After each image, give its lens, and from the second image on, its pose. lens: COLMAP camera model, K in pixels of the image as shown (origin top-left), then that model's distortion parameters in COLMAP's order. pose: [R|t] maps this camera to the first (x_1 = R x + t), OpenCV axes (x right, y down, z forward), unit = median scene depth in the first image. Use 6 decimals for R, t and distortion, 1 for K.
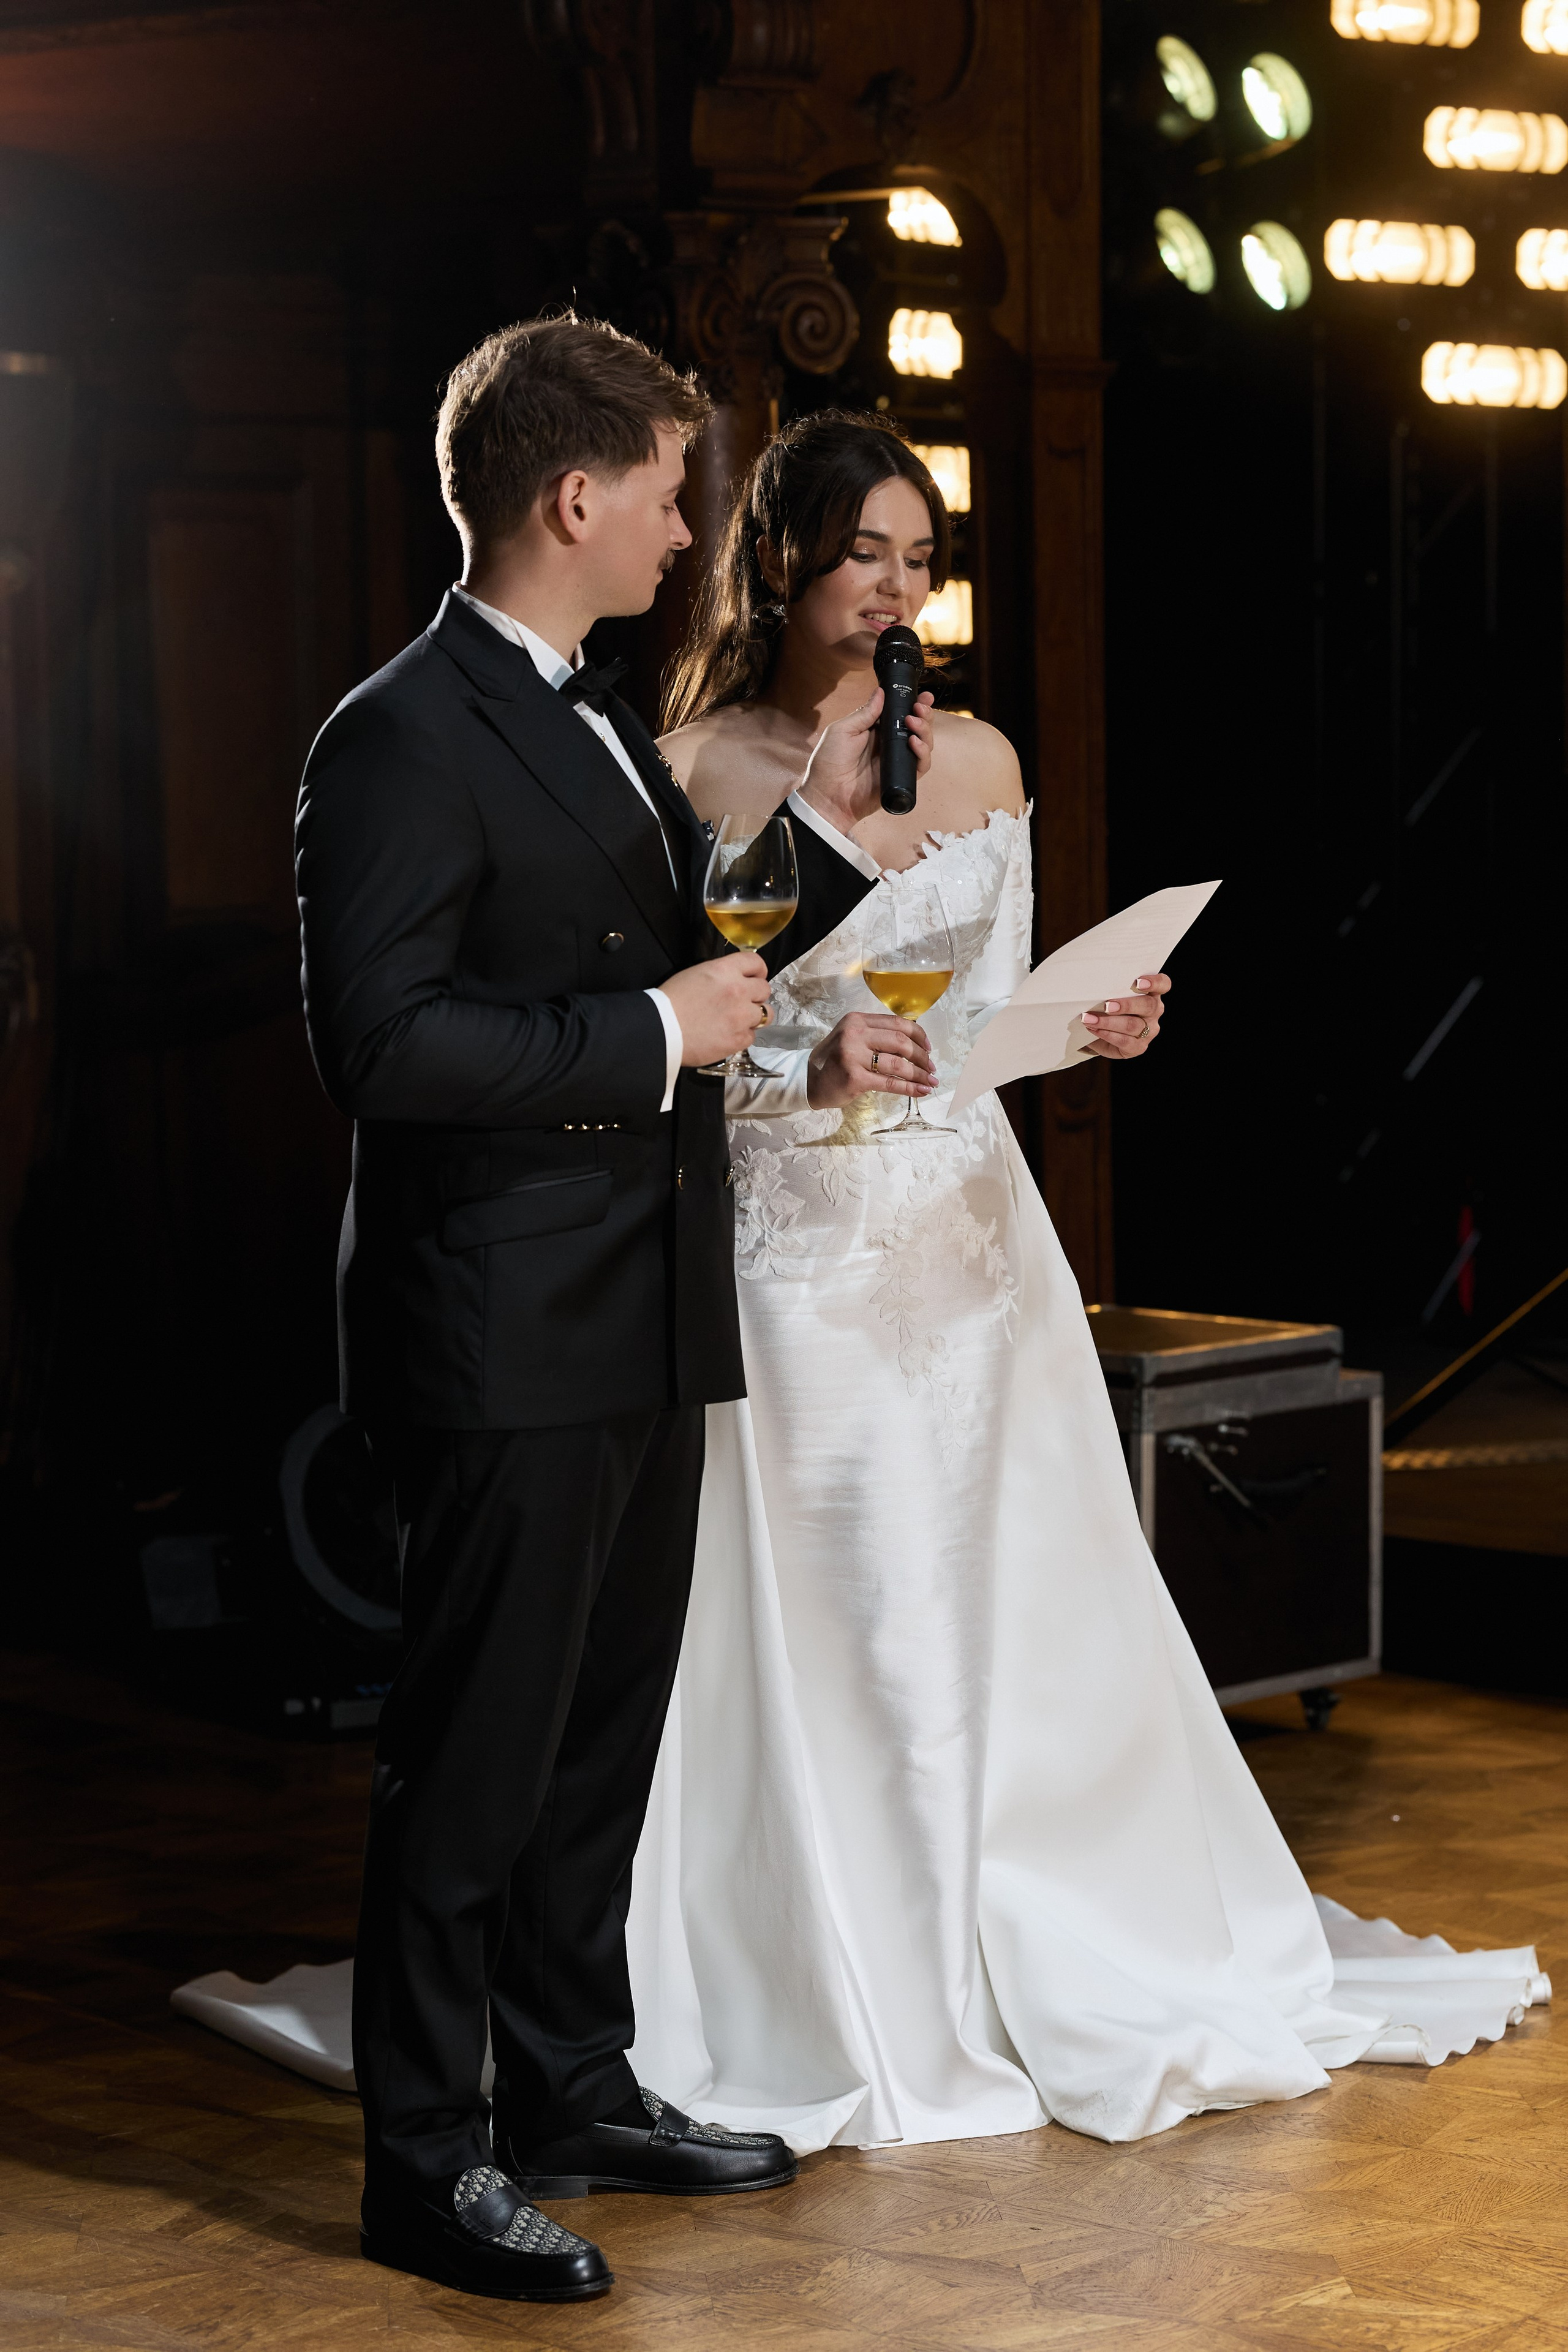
lens RADIAL K [[5578.8, 0, 785.3], [0, 5578.8, 1181.9], [0, 0, 1]] dist [-0.009581, 0.000000]
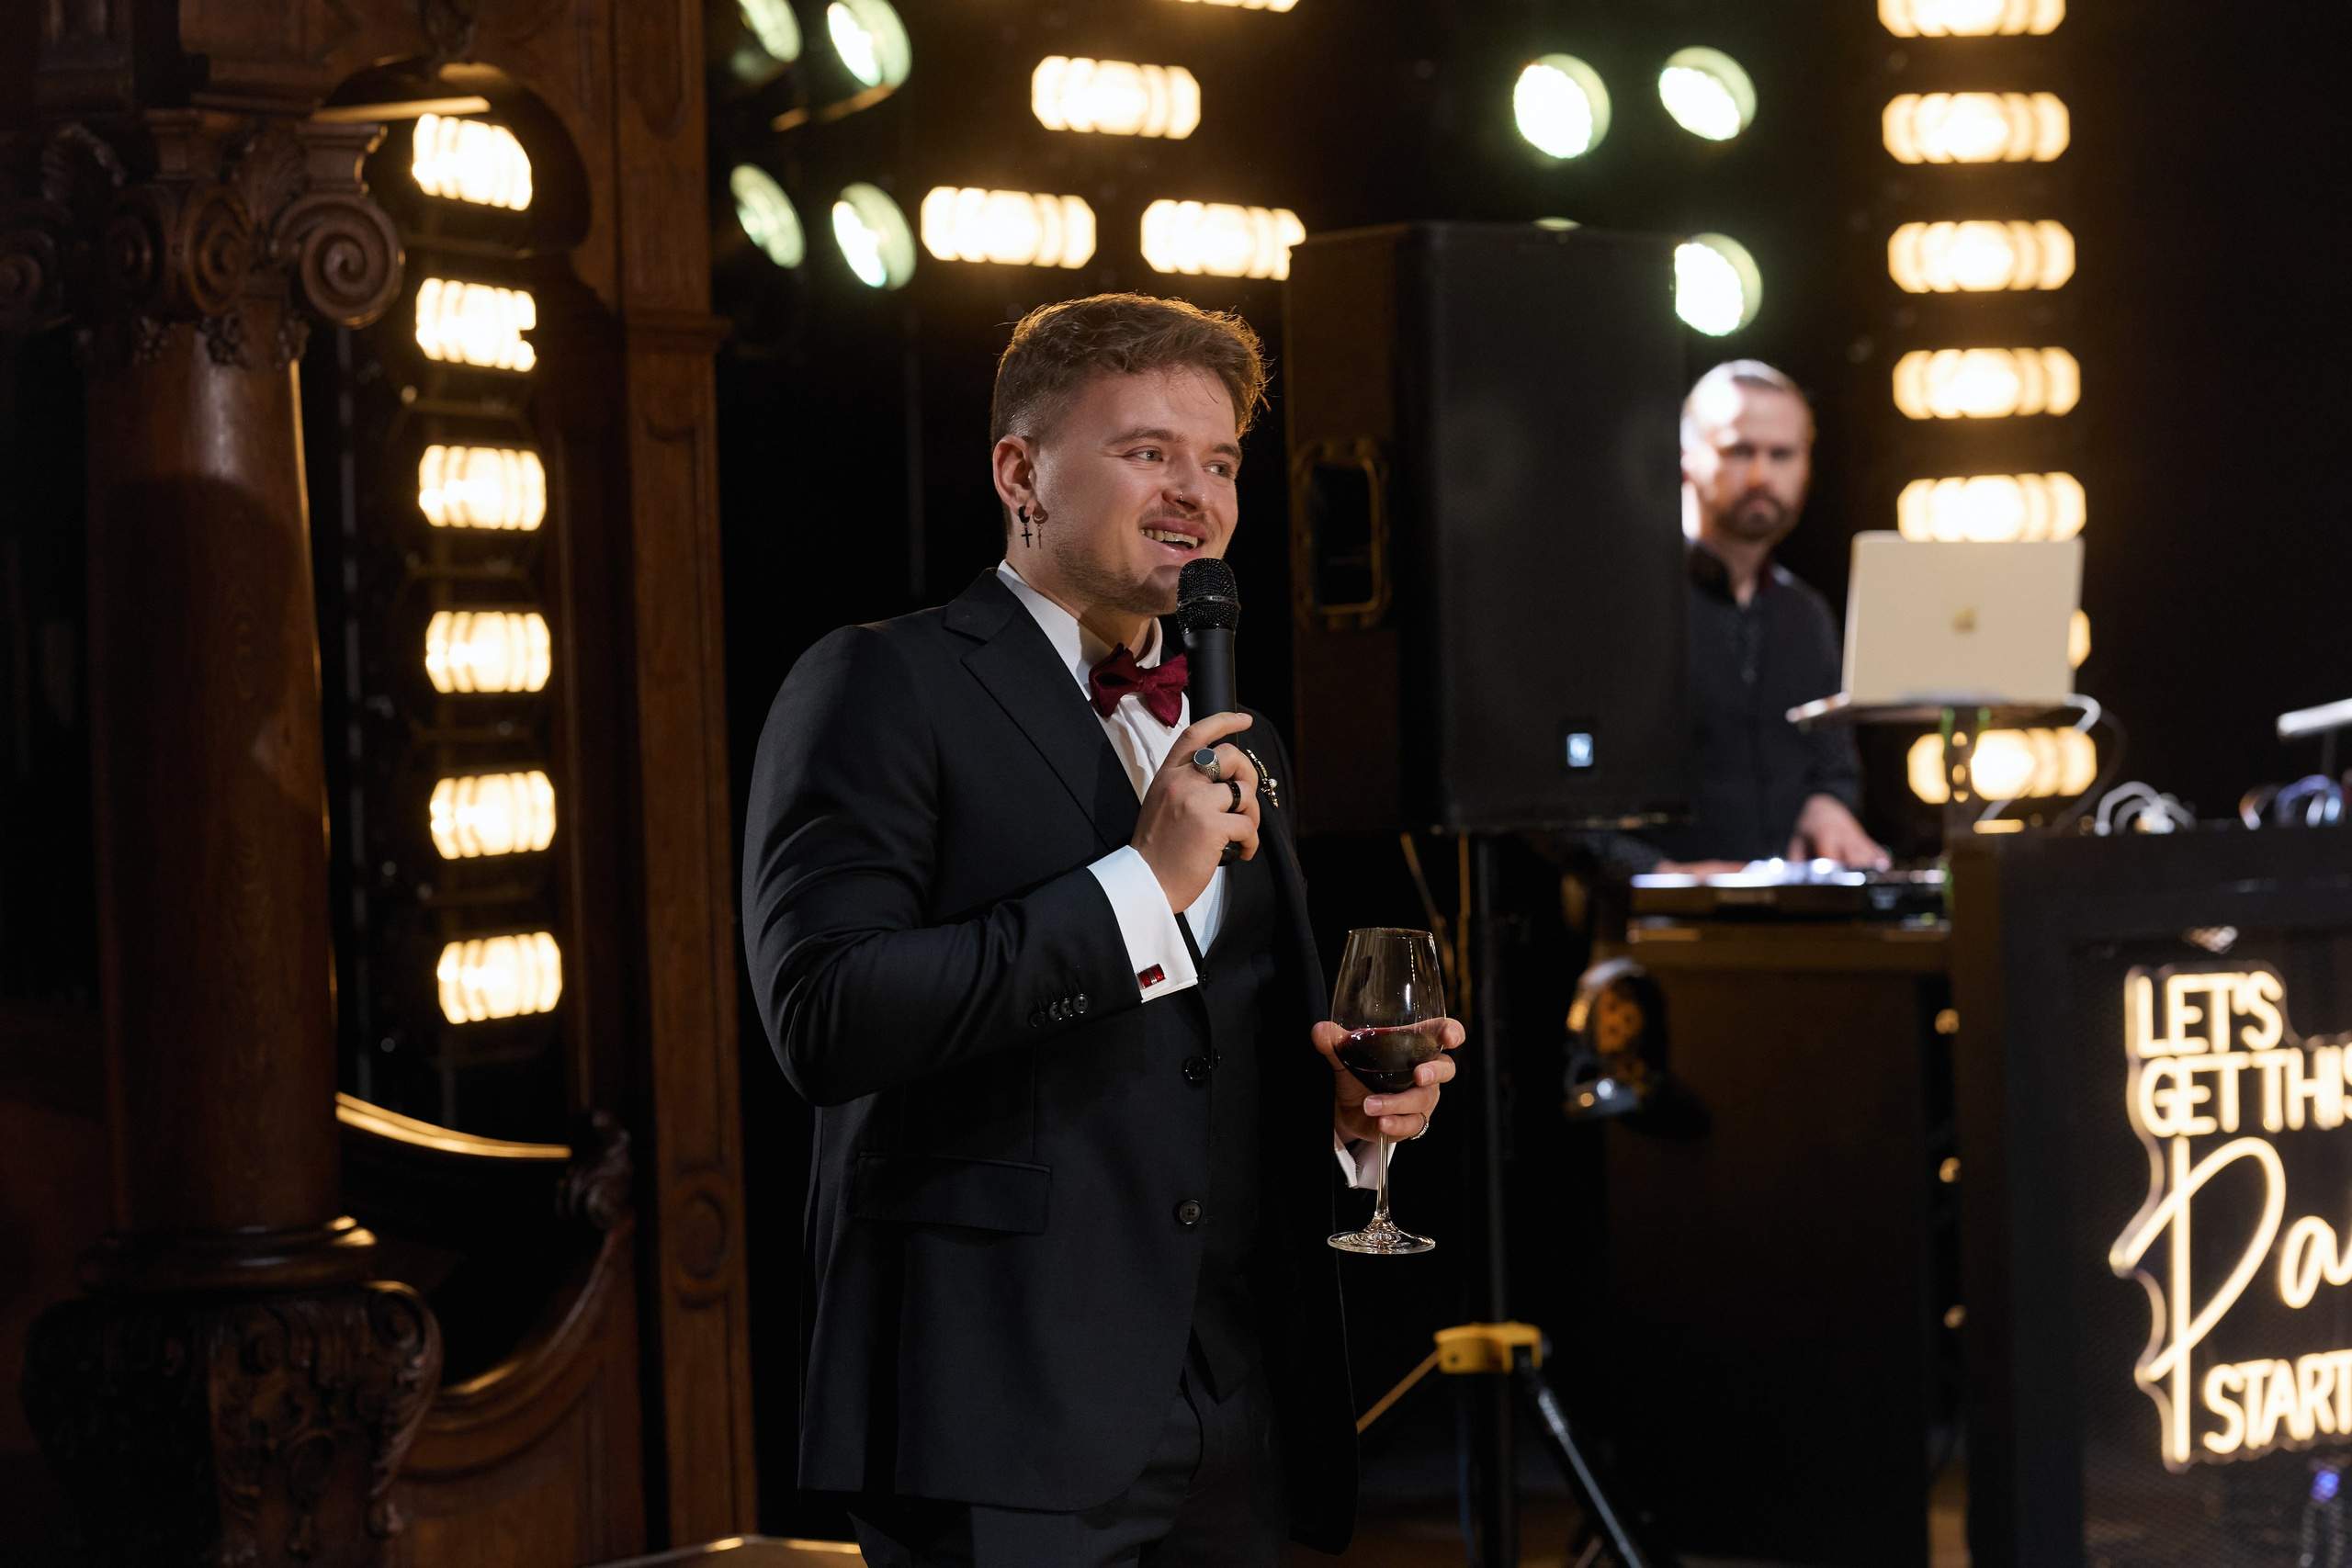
lens RADIAL K [[5578.2, 0, 1172.6], [0, 5578.2, 781.8], [0, 0, 1]] dist [-0.009581, 0.000000]
pose [[0.985454, -0.019639, 0.168802, -0.013529], [0.034184, 0.995904, -0.083701, -0.015890], [-0.166467, 0.088254, 0.982090, 0.242305]]
